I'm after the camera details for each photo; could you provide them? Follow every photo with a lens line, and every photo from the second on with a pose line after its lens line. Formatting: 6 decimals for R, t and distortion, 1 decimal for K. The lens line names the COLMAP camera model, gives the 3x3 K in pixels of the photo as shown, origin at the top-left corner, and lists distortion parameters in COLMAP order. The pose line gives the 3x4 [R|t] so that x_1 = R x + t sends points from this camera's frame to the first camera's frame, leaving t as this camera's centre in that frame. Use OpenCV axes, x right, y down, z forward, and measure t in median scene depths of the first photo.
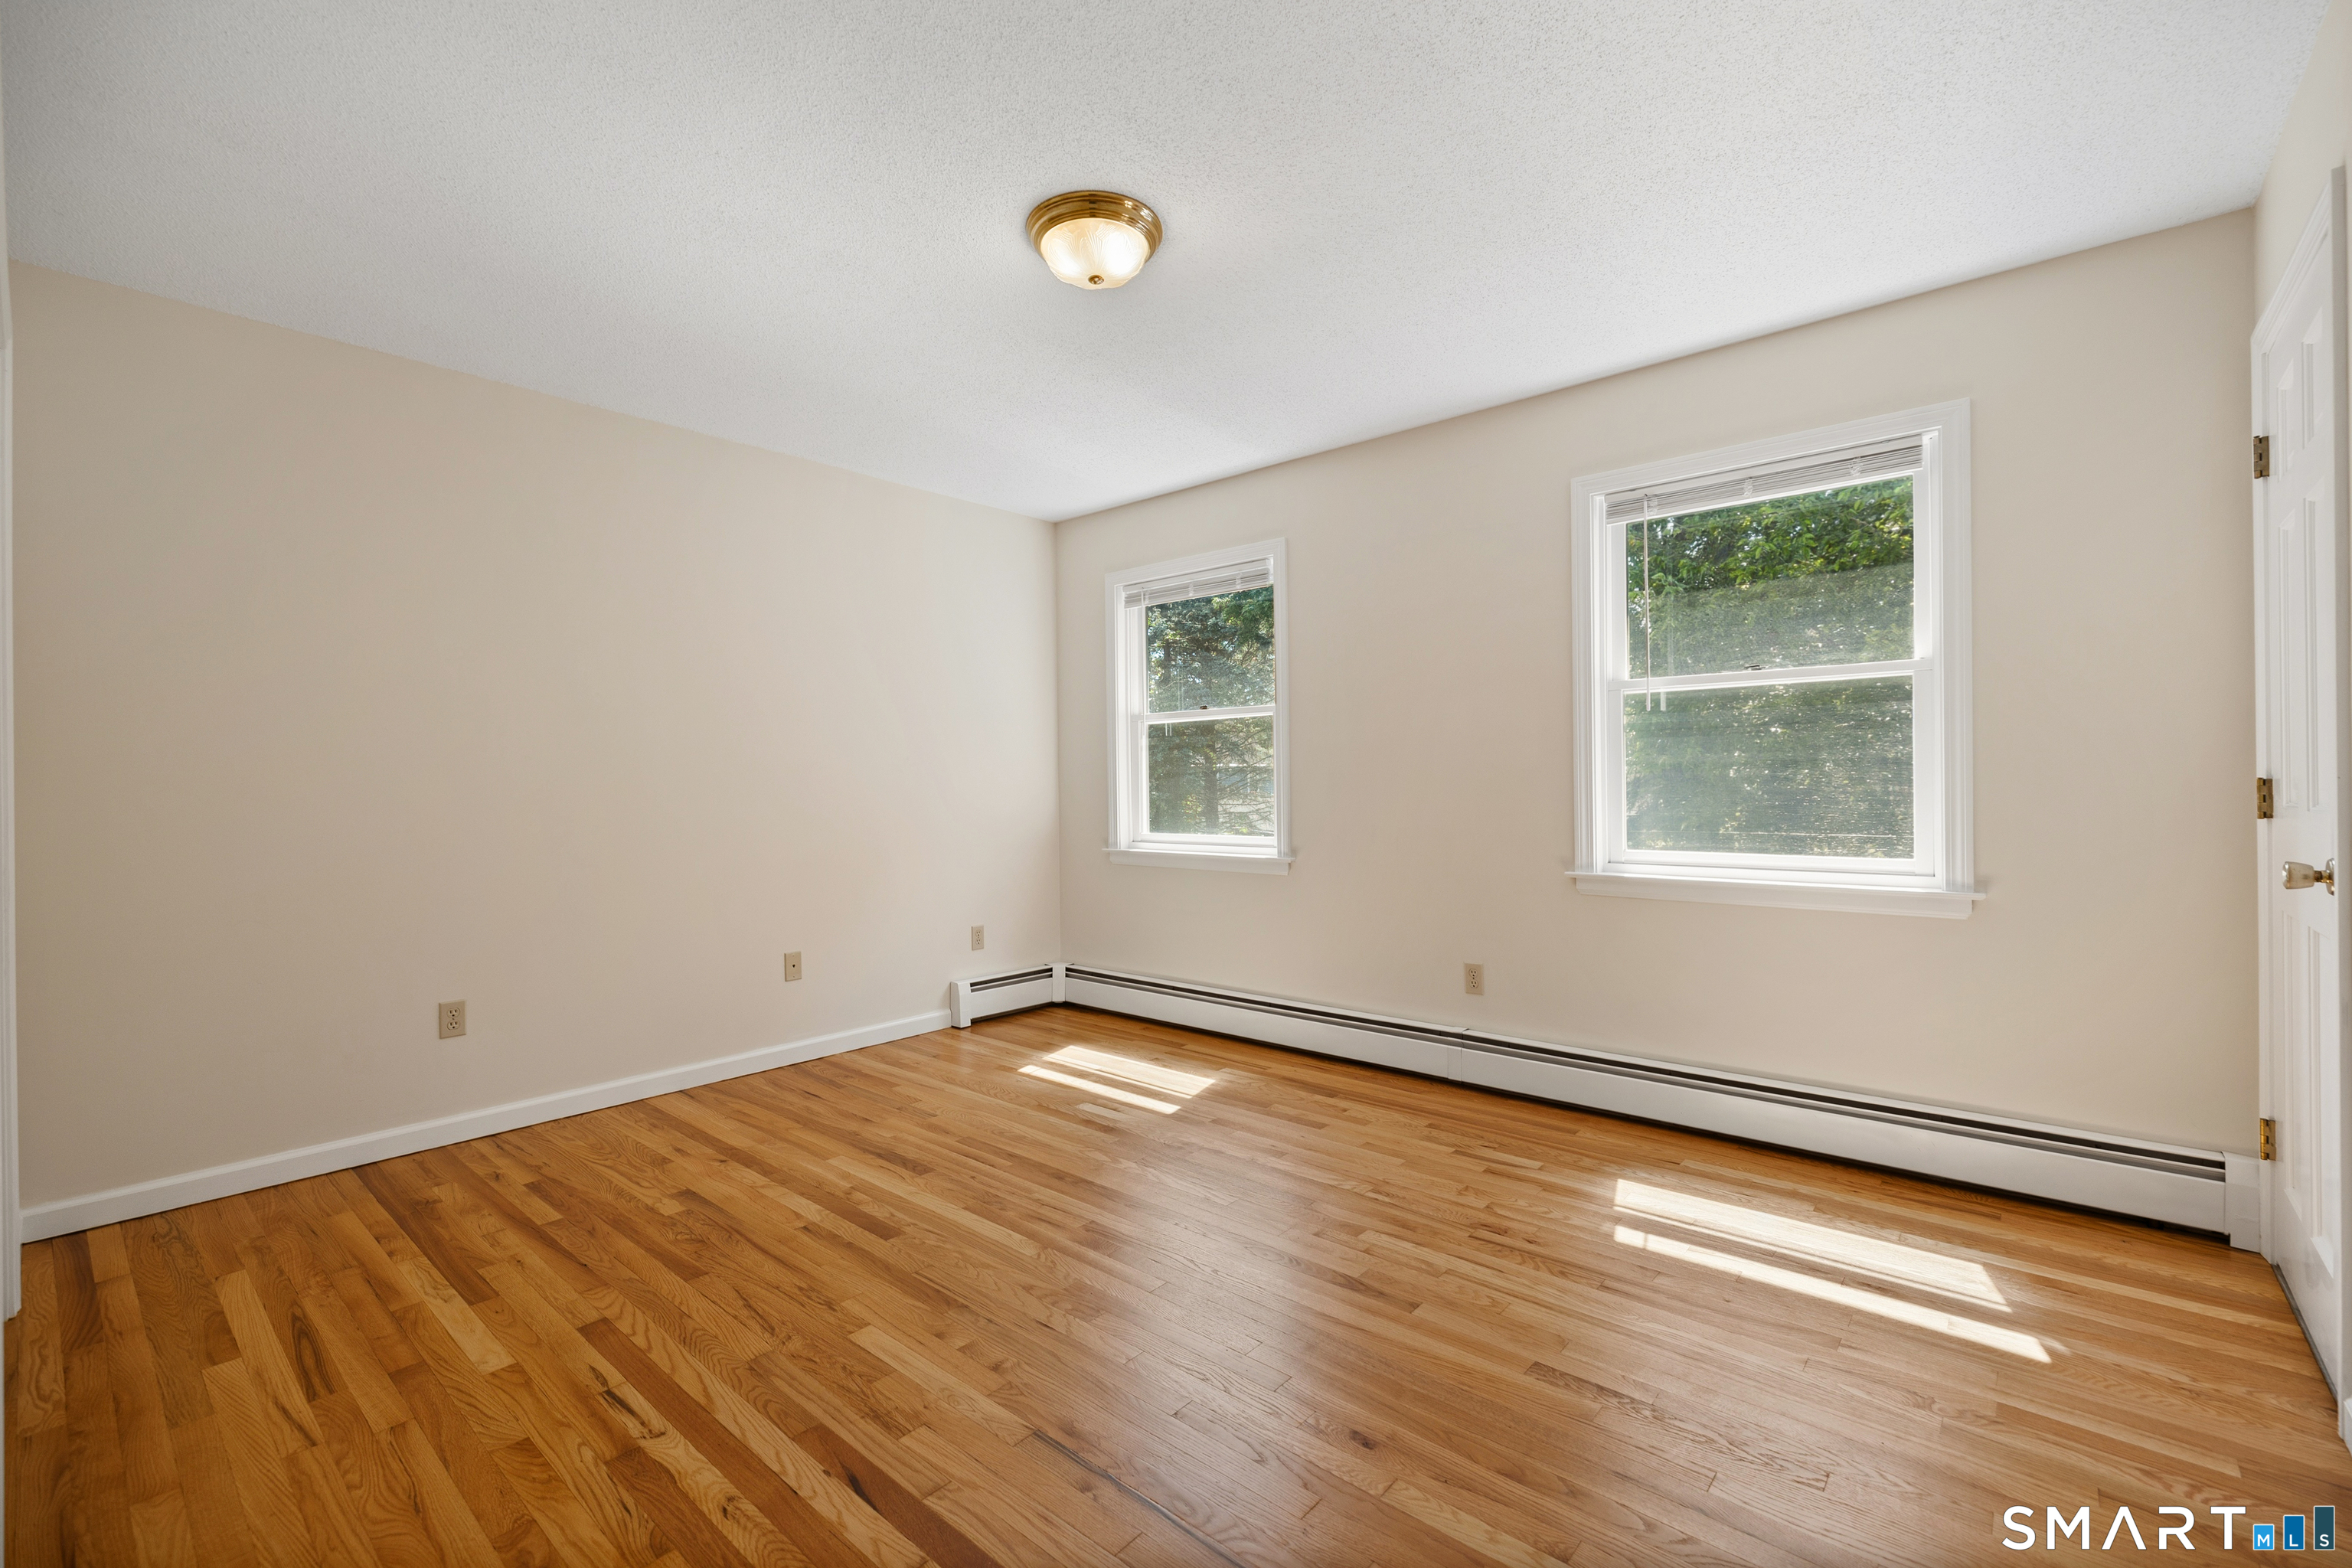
lens RADIAL K [[987.2, 0, 1199.1], [0, 987.2, 783.1], [0, 0, 1]] dist [0.000404, -0.000125]
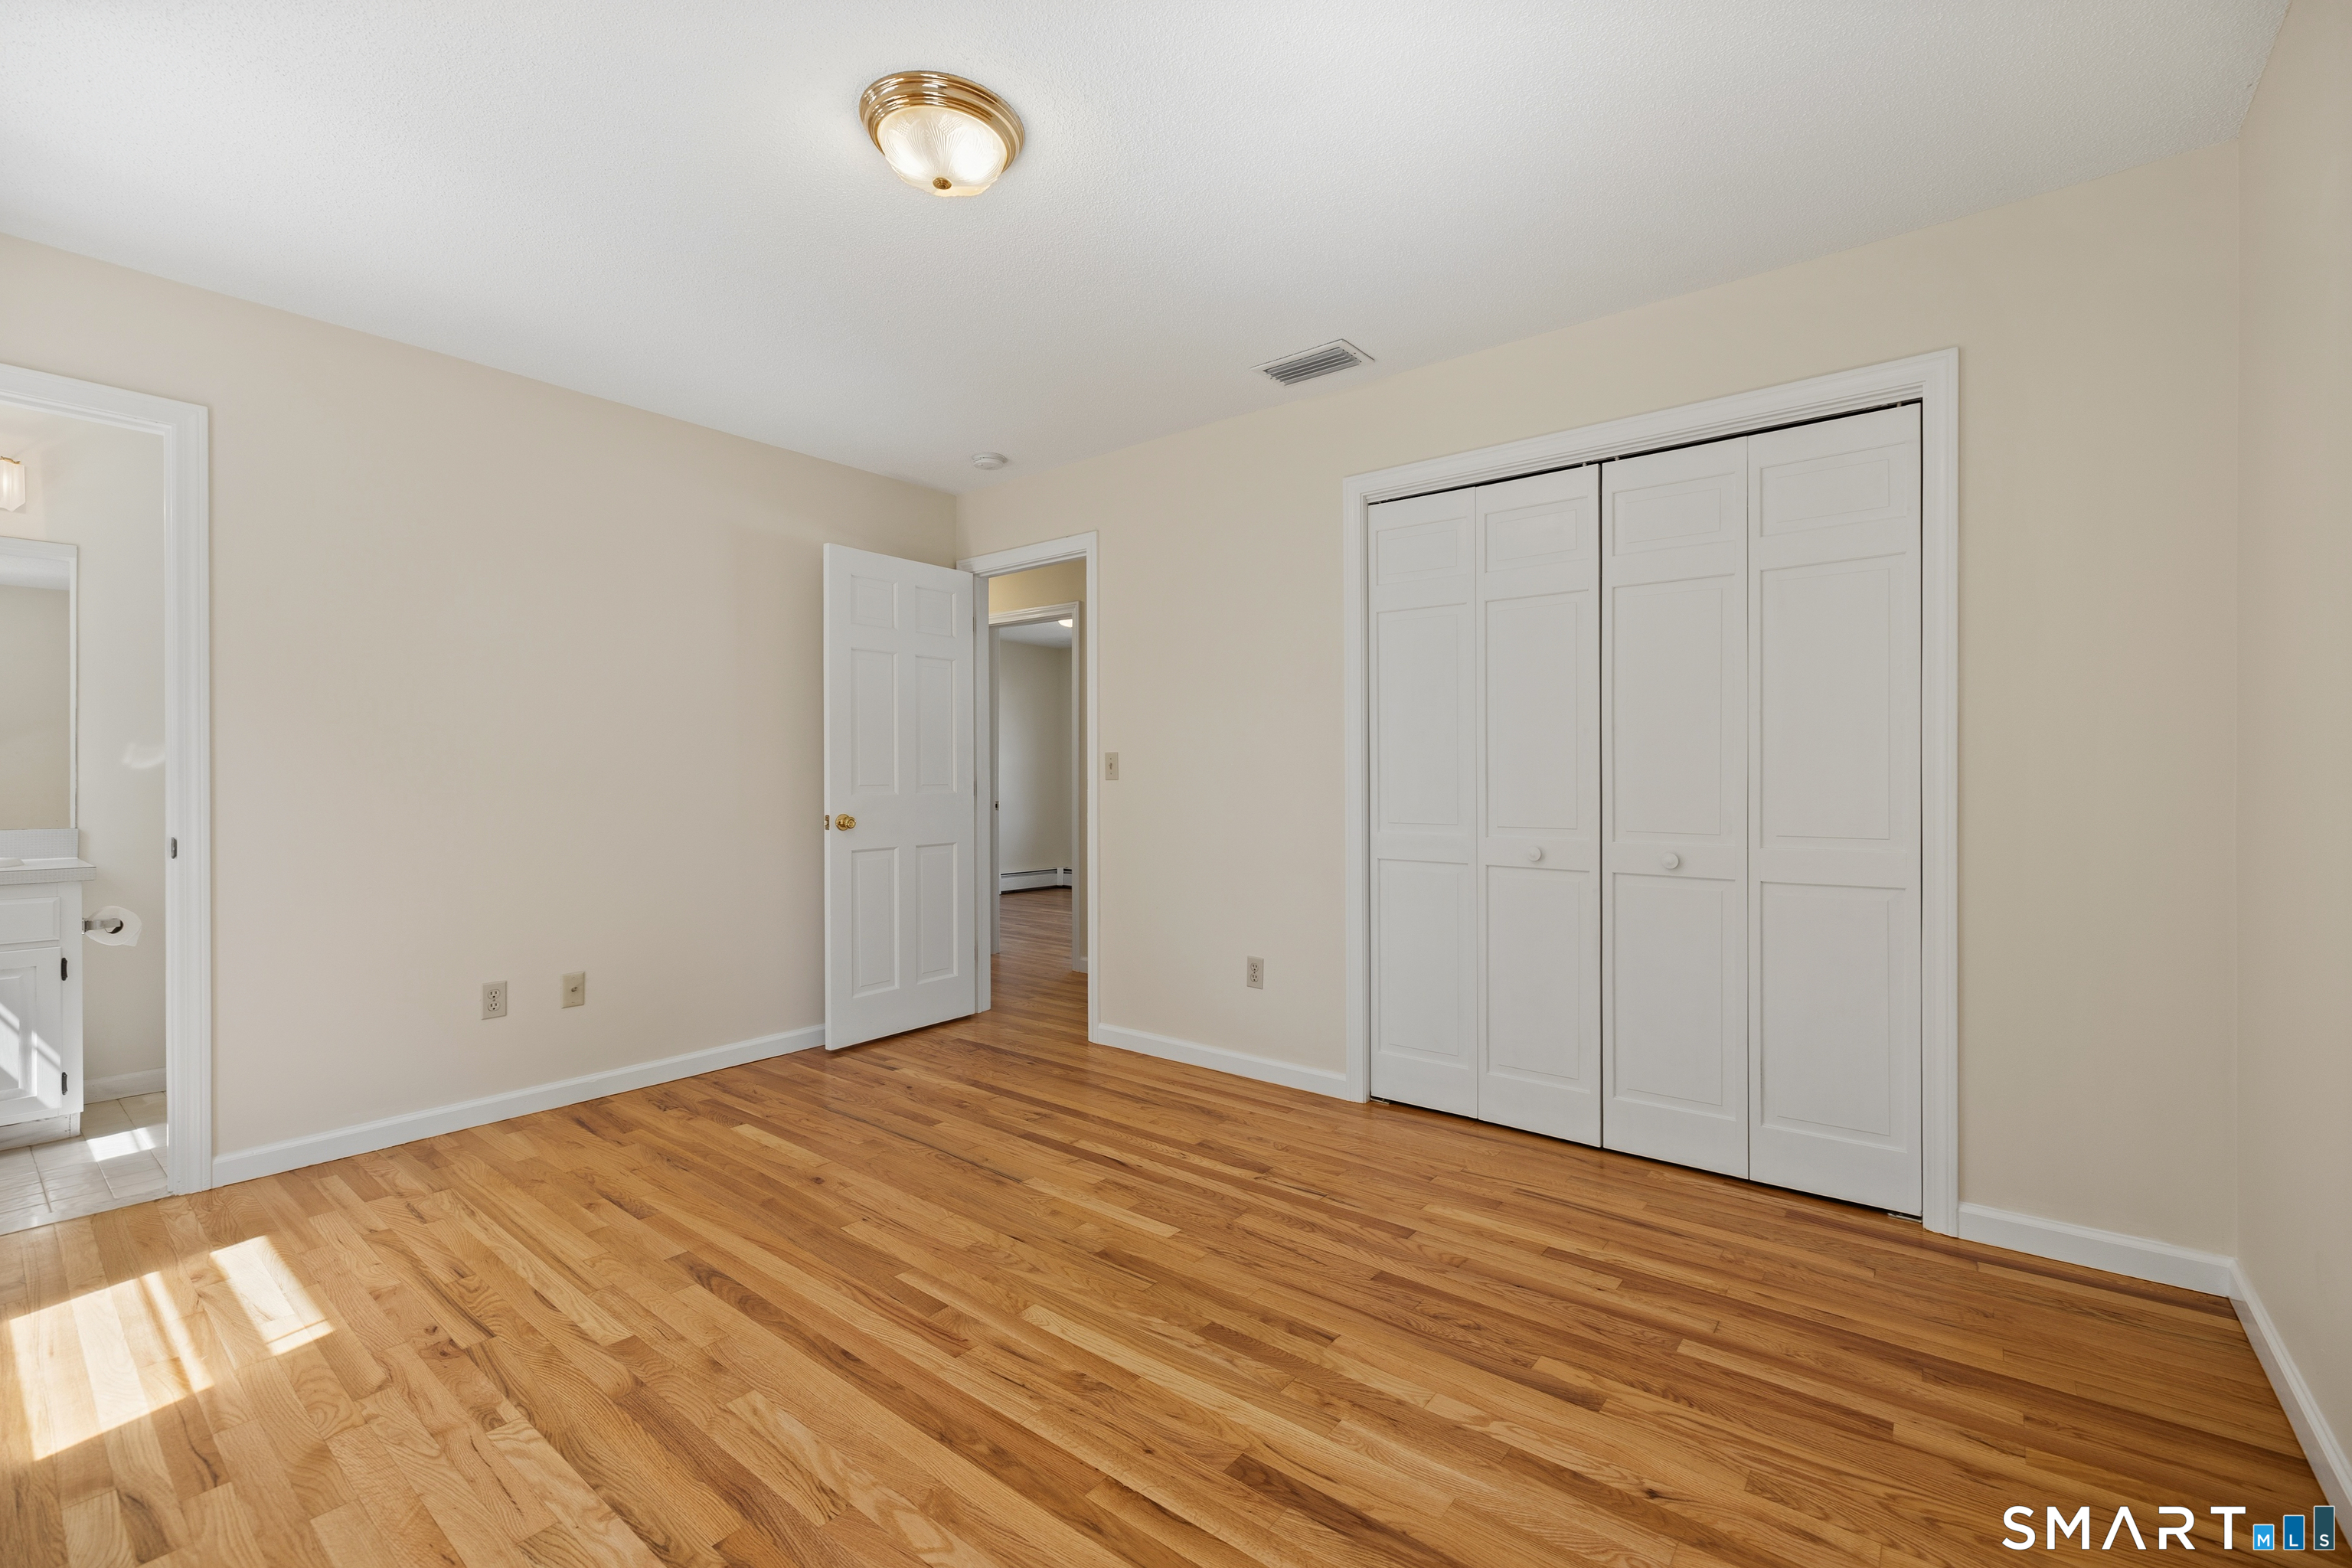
lens RADIAL K [[987.2, 0, 1199.1], [0, 987.2, 783.1], [0, 0, 1]] dist [0.000404, -0.000125]
pose [[-0.999034, 0.014718, -0.041405, -0.284843], [0.014516, 0.999881, 0.005190, 0.006951], [0.041476, 0.004584, -0.999129, 1.865243]]
